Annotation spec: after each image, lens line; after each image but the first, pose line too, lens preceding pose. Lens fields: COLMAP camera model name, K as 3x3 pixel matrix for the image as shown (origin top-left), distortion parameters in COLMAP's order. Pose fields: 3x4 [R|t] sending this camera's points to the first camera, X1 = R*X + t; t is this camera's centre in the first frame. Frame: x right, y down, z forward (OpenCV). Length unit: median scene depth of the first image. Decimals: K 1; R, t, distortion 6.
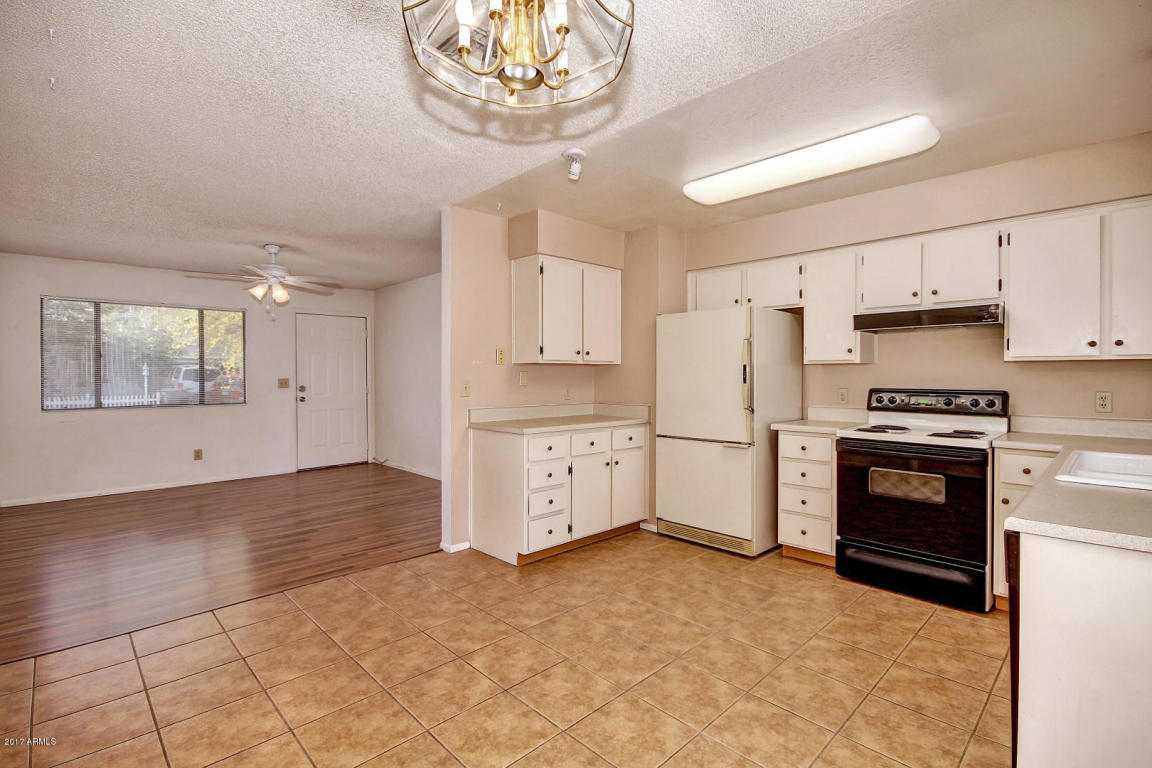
lens RADIAL K [[540.6, 0, 583.5], [0, 540.6, 378.7], [0, 0, 1]] dist [-0.001703, -0.003834]
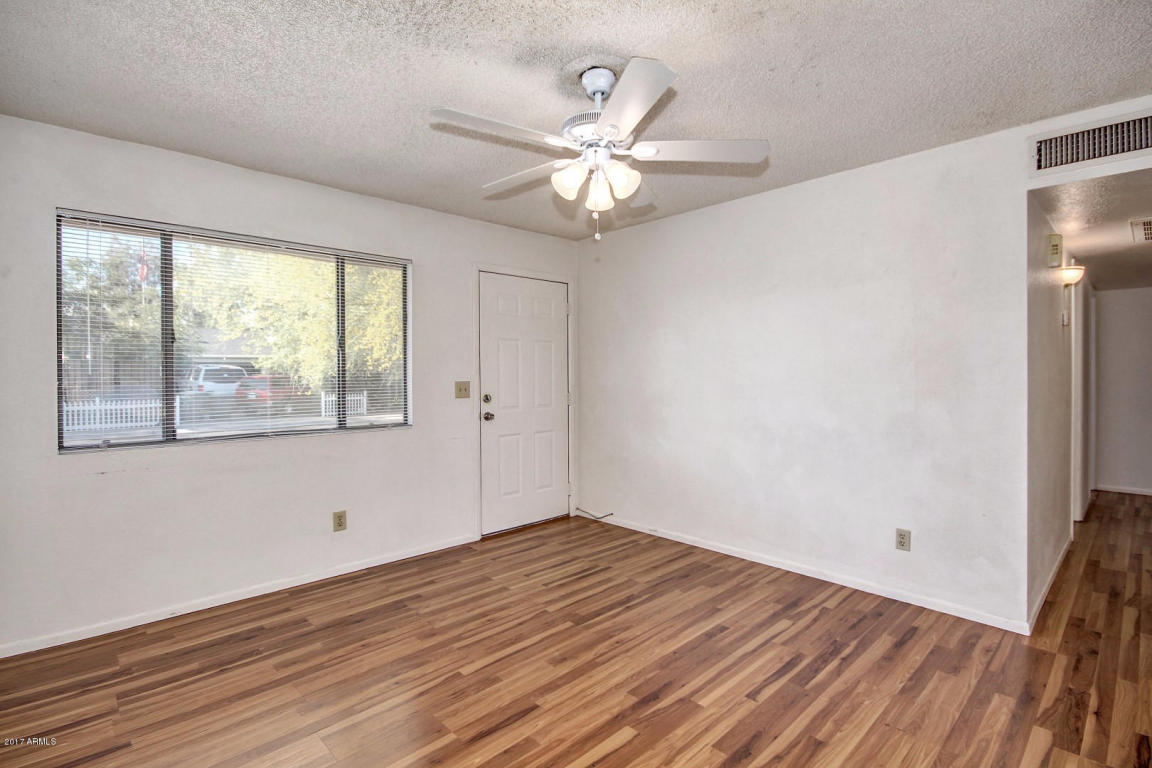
lens RADIAL K [[540.6, 0, 573.5], [0, 540.6, 377.7], [0, 0, 1]] dist [-0.001703, -0.003834]
pose [[0.999965, -0.001806, -0.008126, -0.840989], [0.001801, 0.999998, -0.000705, -0.008464], [0.008127, 0.000691, 0.999967, 0.806891]]
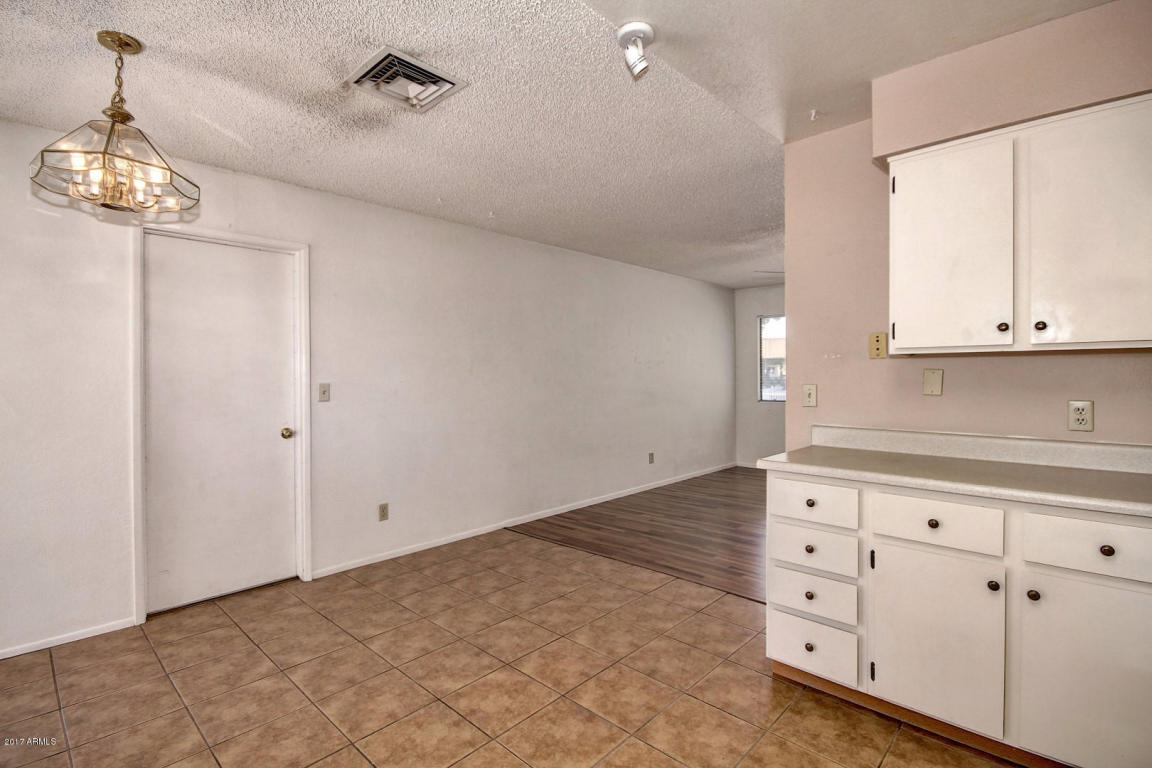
lens RADIAL K [[540.6, 0, 576.8], [0, 540.6, 375.3], [0, 0, 1]] dist [-0.001703, -0.003834]
pose [[0.033721, 0.001553, -0.999430, 0.557761], [-0.003805, 0.999992, 0.001426, -0.007852], [0.999424, 0.003755, 0.033726, 0.806573]]
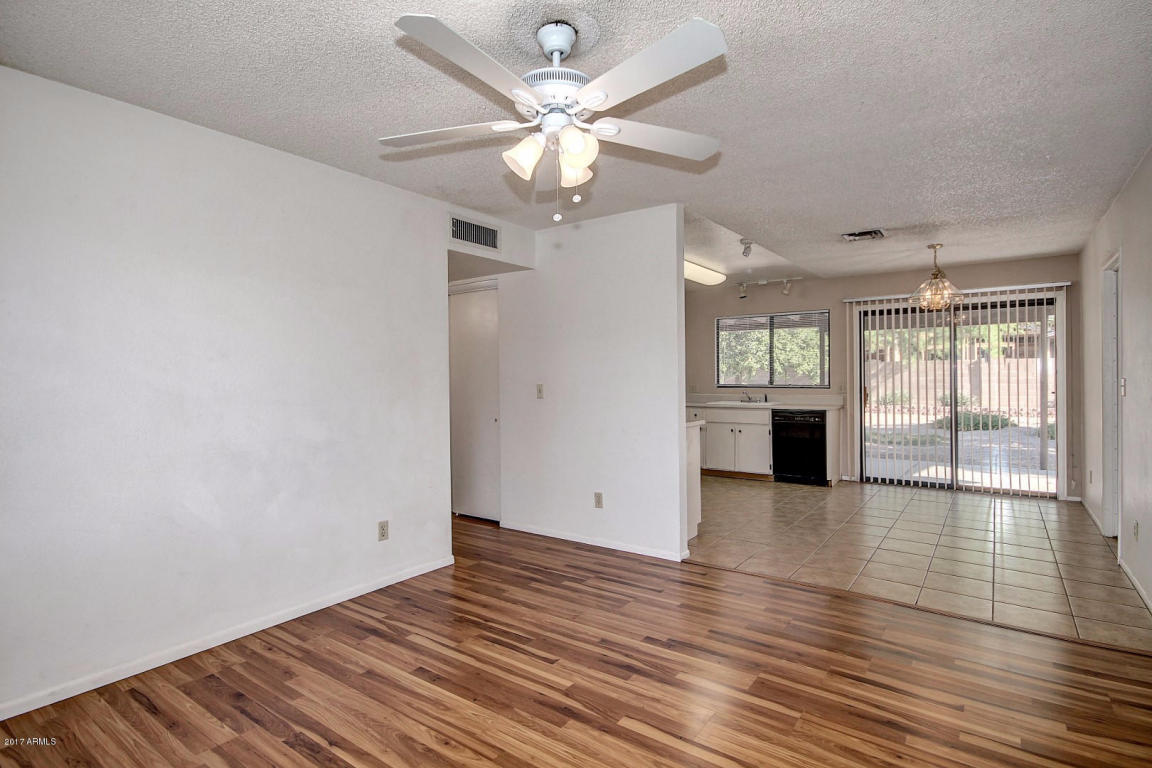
lens RADIAL K [[577.3, 0, 586.8], [0, 577.3, 378.2], [0, 0, 1]] dist [0.007400, 0.001325]
pose [[-0.185706, -0.000751, 0.982605, -1.477089], [0.017135, 0.999845, 0.004003, -0.015300], [-0.982456, 0.017580, -0.185665, 1.626518]]
